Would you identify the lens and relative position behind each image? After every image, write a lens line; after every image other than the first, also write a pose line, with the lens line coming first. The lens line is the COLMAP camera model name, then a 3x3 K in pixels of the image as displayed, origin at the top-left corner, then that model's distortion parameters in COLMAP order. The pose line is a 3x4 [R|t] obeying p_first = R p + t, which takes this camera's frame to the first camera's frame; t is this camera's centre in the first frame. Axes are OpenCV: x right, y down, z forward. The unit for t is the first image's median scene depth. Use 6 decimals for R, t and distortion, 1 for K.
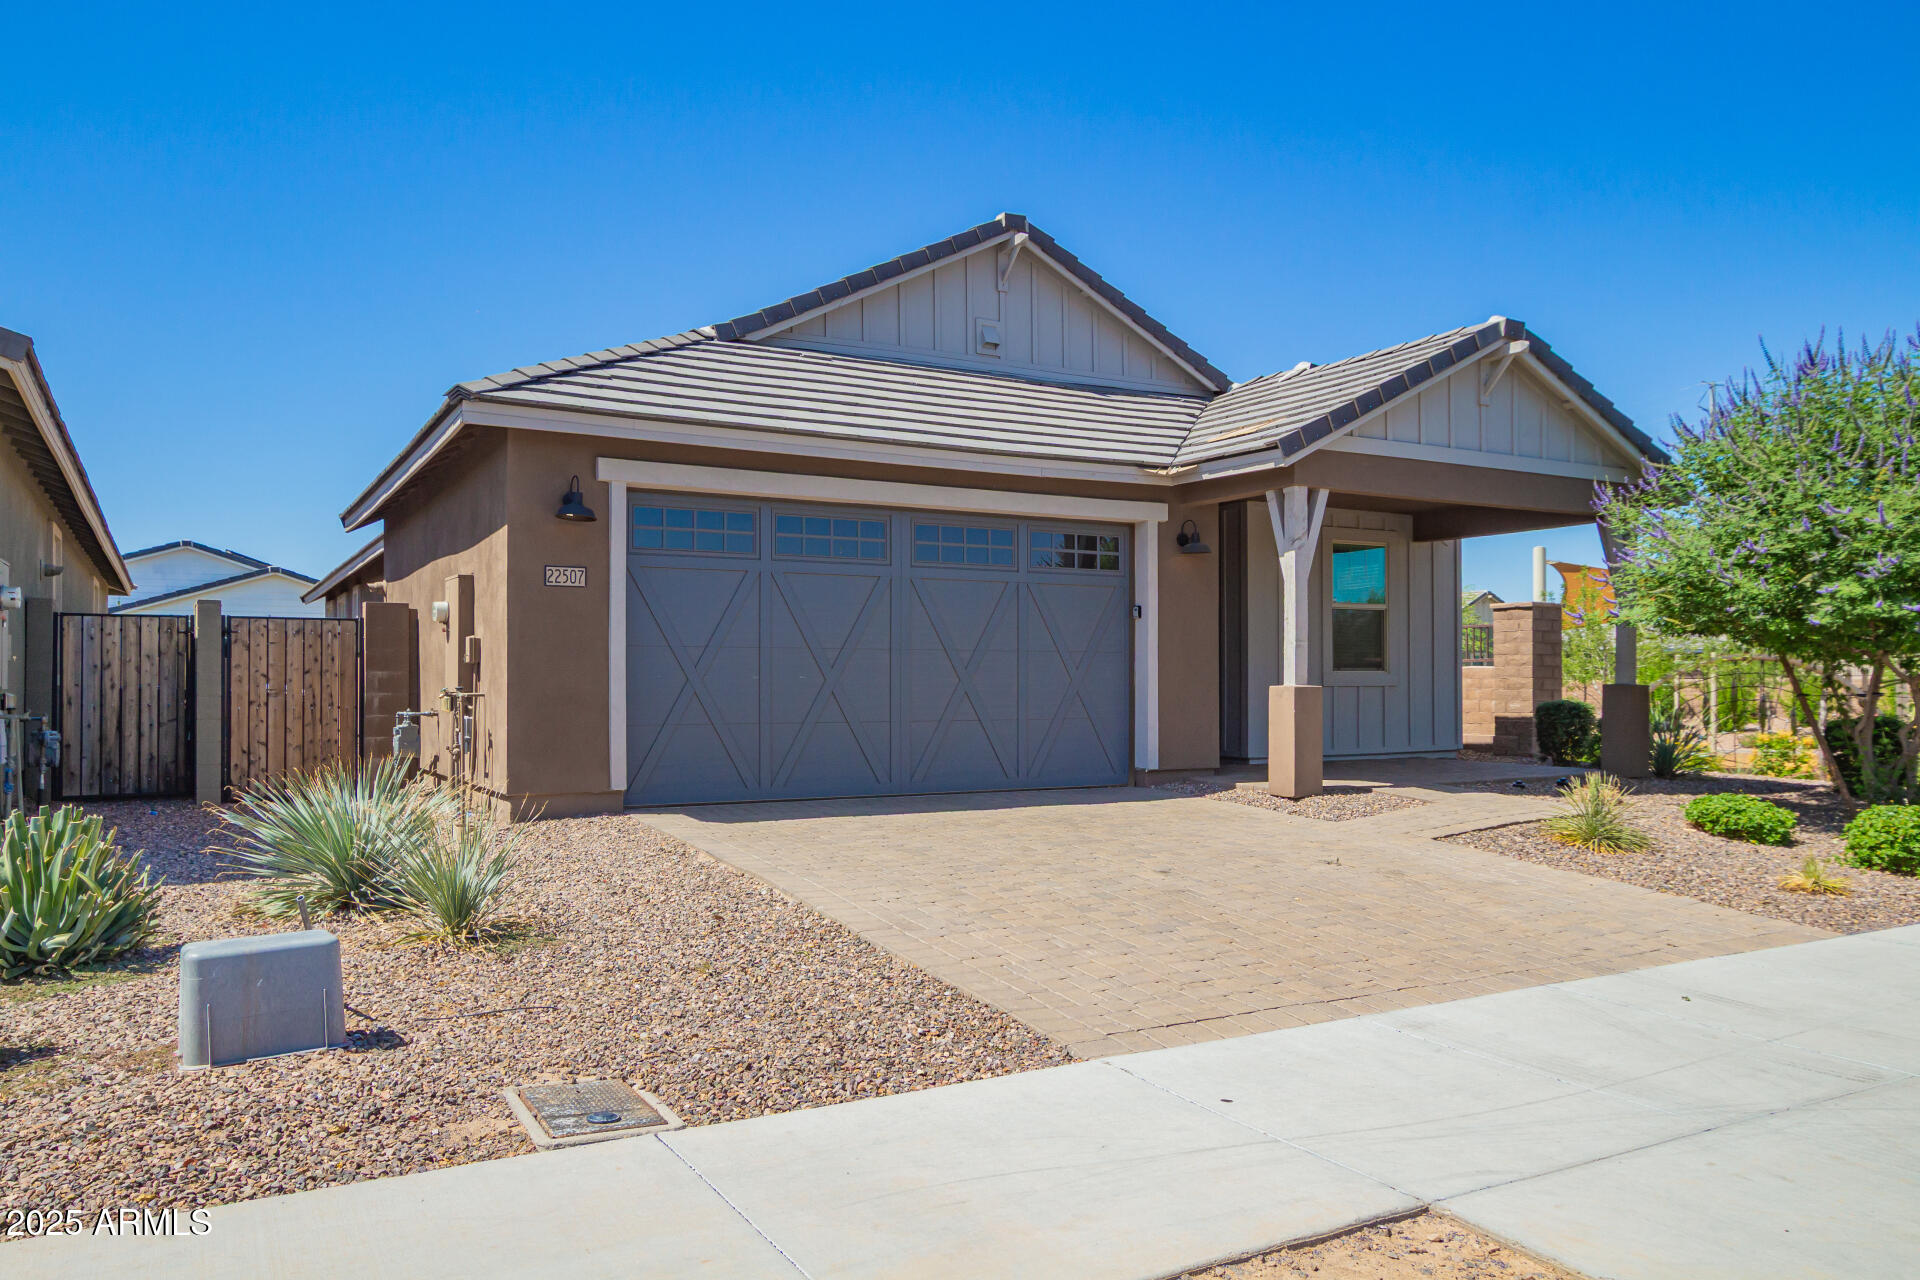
lens RADIAL K [[1365.1, 0, 960.0], [0, 1365.1, 640.0], [0, 0, 1]] dist [0.001653, 0.000415]
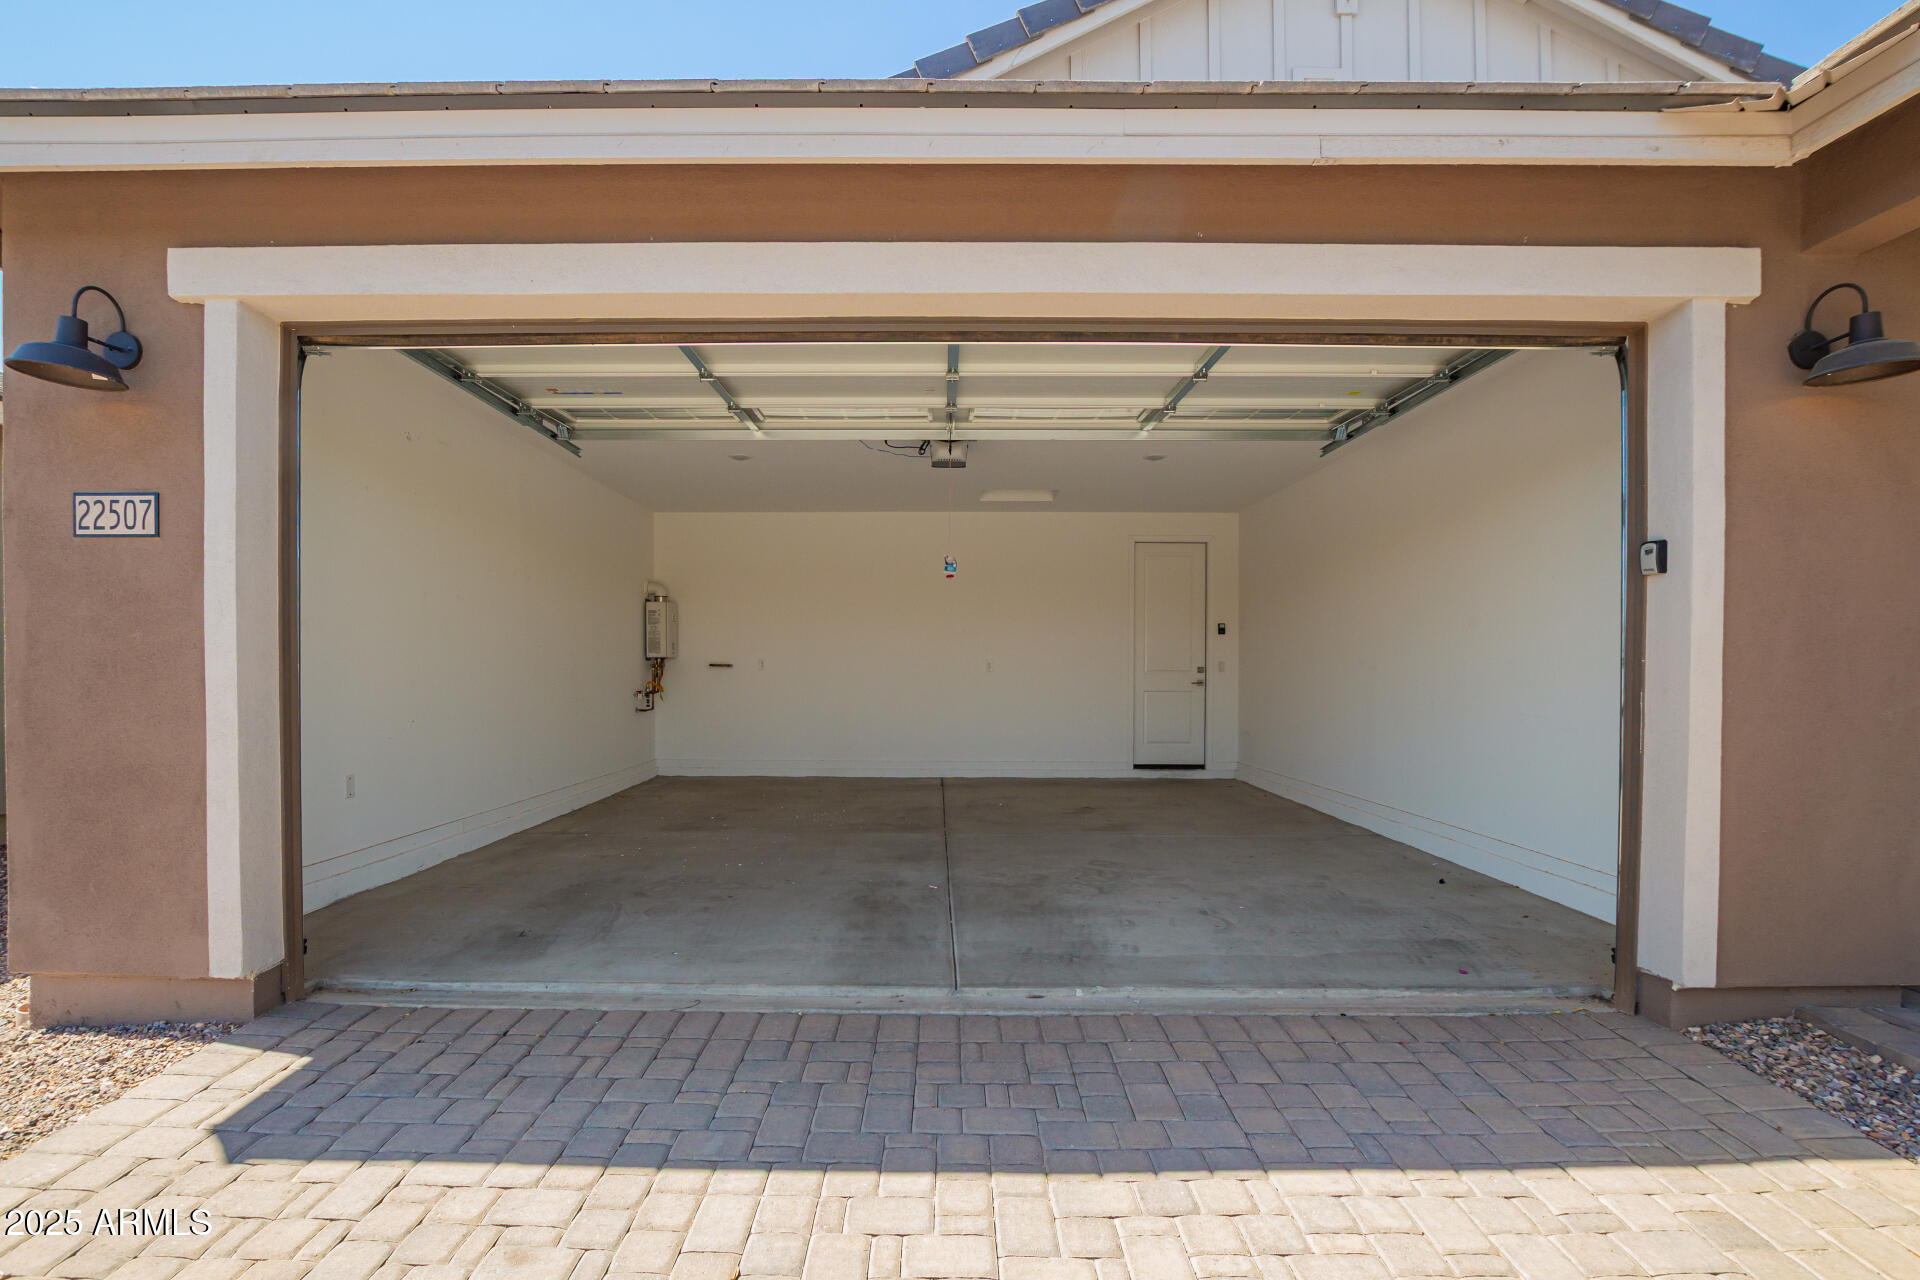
lens RADIAL K [[927.2, 0, 960.0], [0, 927.2, 640.0], [0, 0, 1]] dist [-0.028722, -0.000346]
pose [[0.867659, 0.009648, -0.497065, 0.084637], [0.012180, 0.999099, 0.040654, -0.009697], [0.497010, -0.041328, 0.866760, 0.653023]]
